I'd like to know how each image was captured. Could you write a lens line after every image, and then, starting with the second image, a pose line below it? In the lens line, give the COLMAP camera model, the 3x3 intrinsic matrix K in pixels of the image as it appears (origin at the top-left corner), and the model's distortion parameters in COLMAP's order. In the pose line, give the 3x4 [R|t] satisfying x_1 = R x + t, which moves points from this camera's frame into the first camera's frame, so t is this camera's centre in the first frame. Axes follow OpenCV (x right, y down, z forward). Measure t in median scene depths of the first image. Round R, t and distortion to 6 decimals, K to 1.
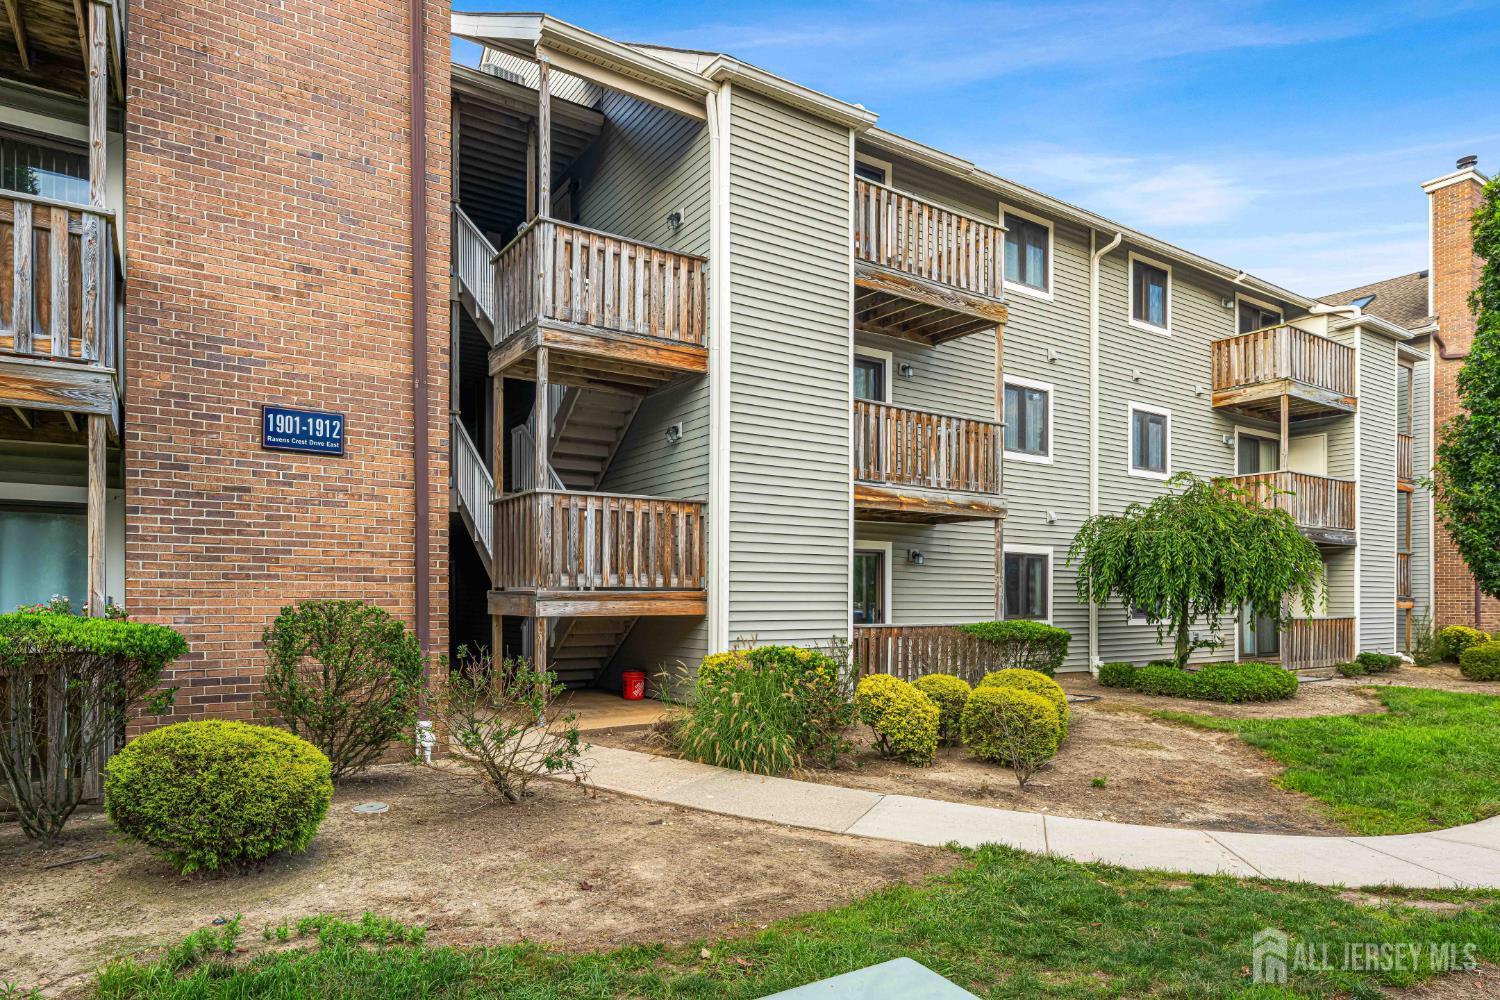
lens RADIAL K [[855.7, 0, 704.4], [0, 855.7, 600.0], [0, 0, 1]] dist [0.003063, 0.000546]
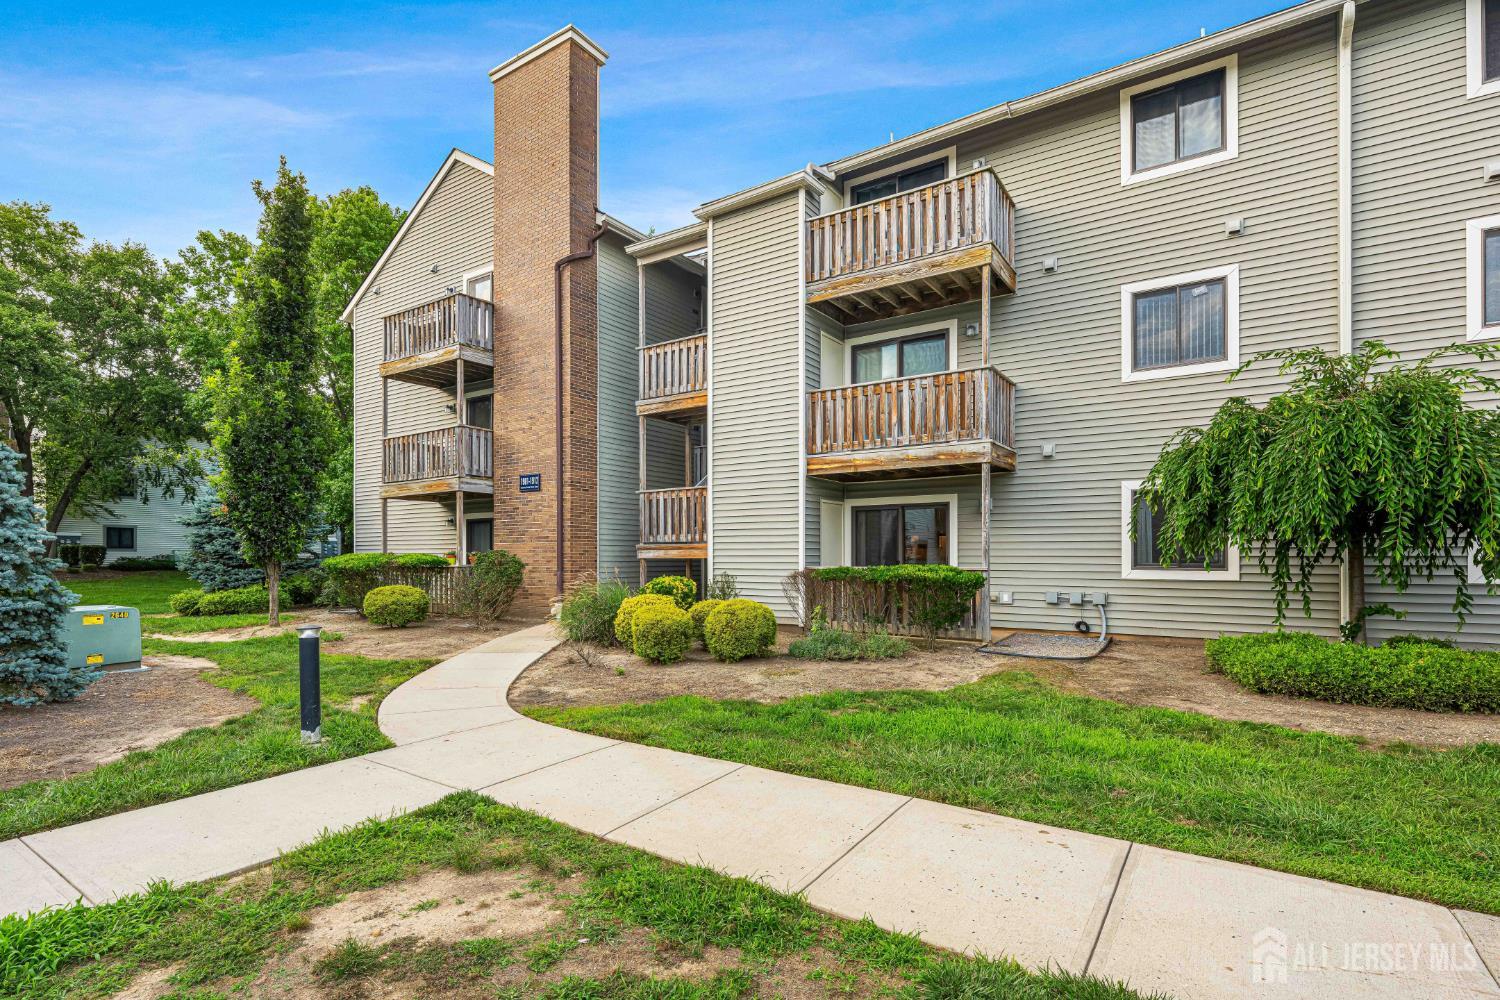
lens RADIAL K [[702.5, 0, 777.8], [0, 702.5, 556.6], [0, 0, 1]] dist [0.002453, -0.000702]
pose [[0.435696, -0.003076, -0.900088, 1.227075], [0.002138, 0.999995, -0.002383, 0.018072], [0.900091, -0.000886, 0.435701, 0.545893]]
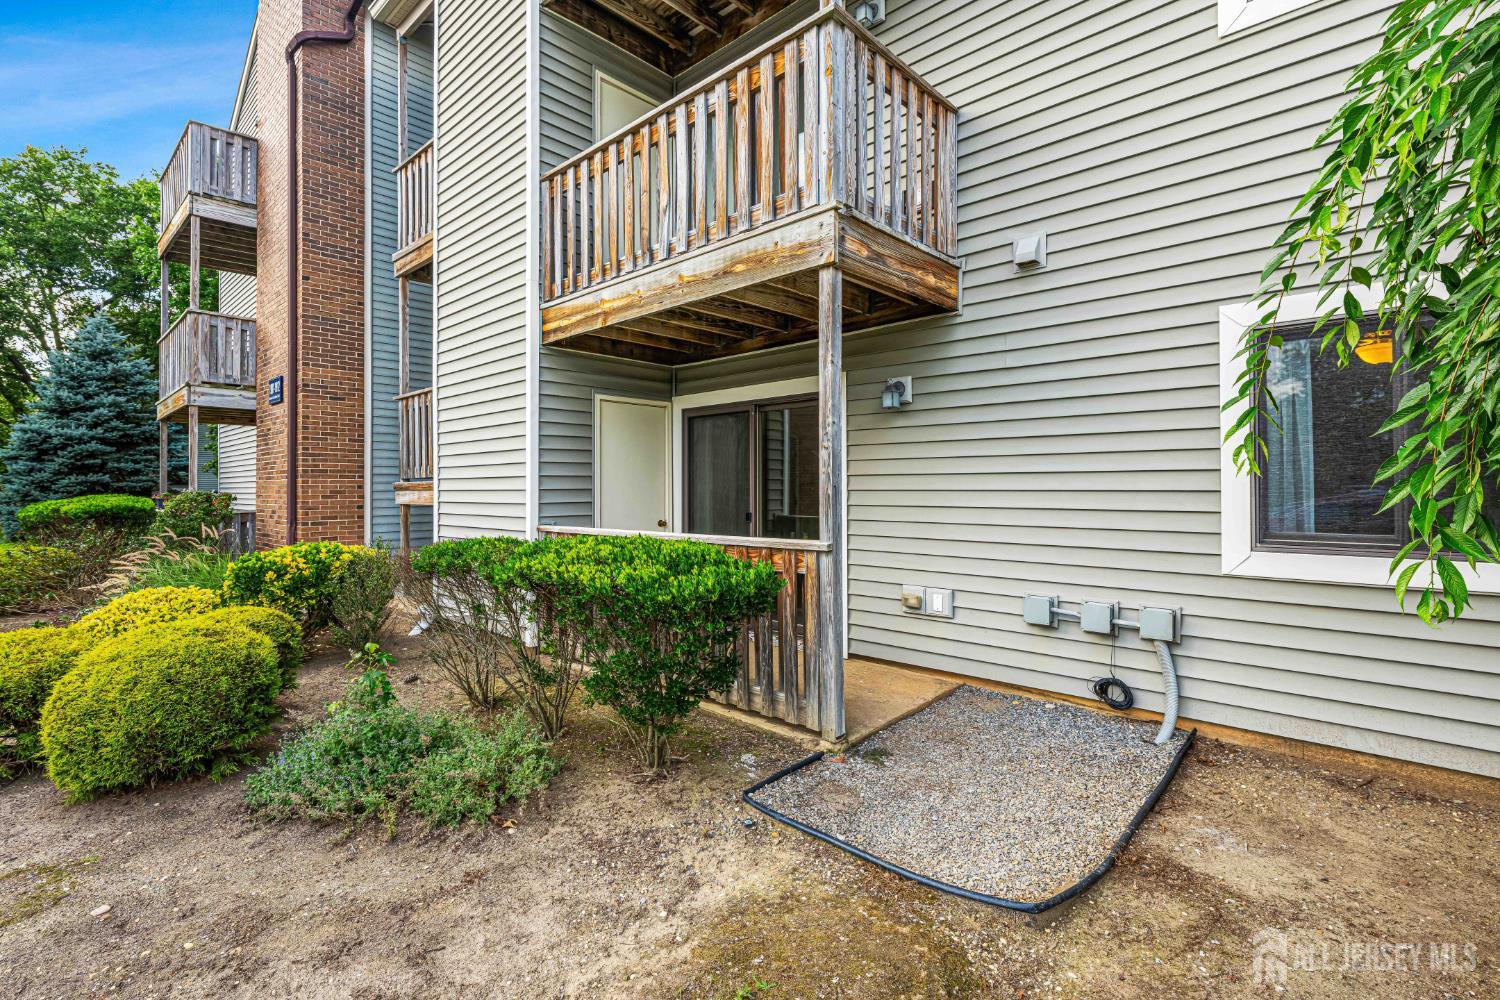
lens RADIAL K [[695.0, 0, 765.2], [0, 695.0, 490.0], [0, 0, 1]] dist [0.001273, 0.000115]
pose [[0.269735, -0.006441, -0.962913, 0.801888], [0.001280, 0.999979, -0.006331, 0.006122], [0.962934, 0.000475, 0.269738, 1.126487]]
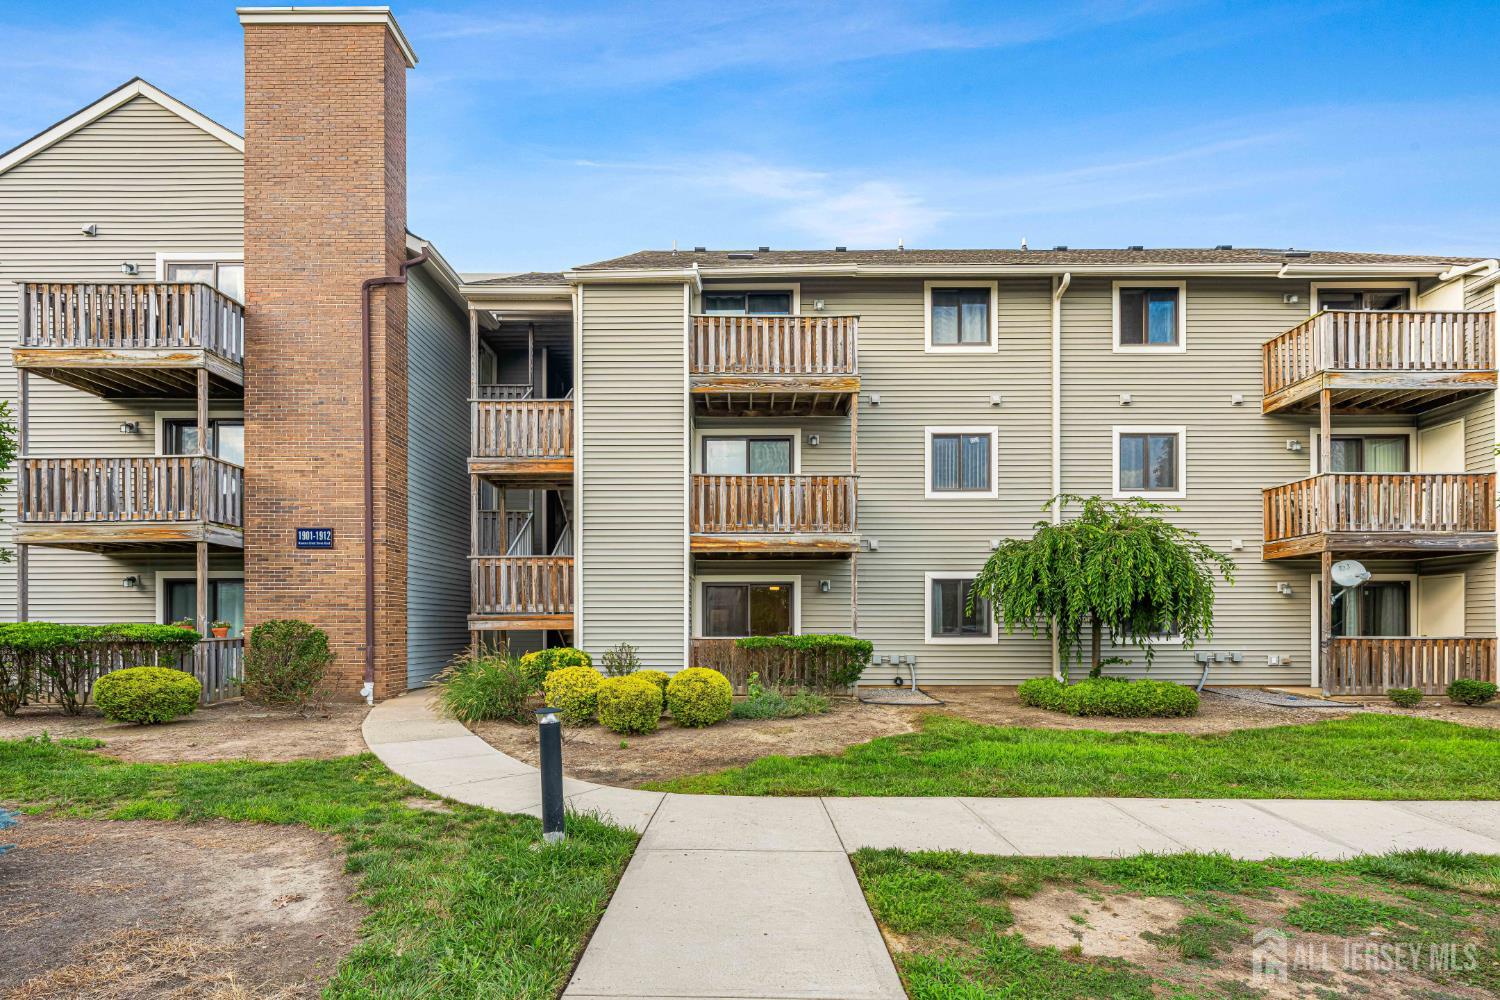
lens RADIAL K [[662.7, 0, 745.5], [0, 662.7, 630.2], [0, 0, 1]] dist [-0.000148, 0.000393]
pose [[0.847008, -0.001741, -0.531578, 0.907230], [0.003078, 0.999994, 0.001630, 0.018339], [0.531572, -0.003017, 0.847008, 0.143711]]
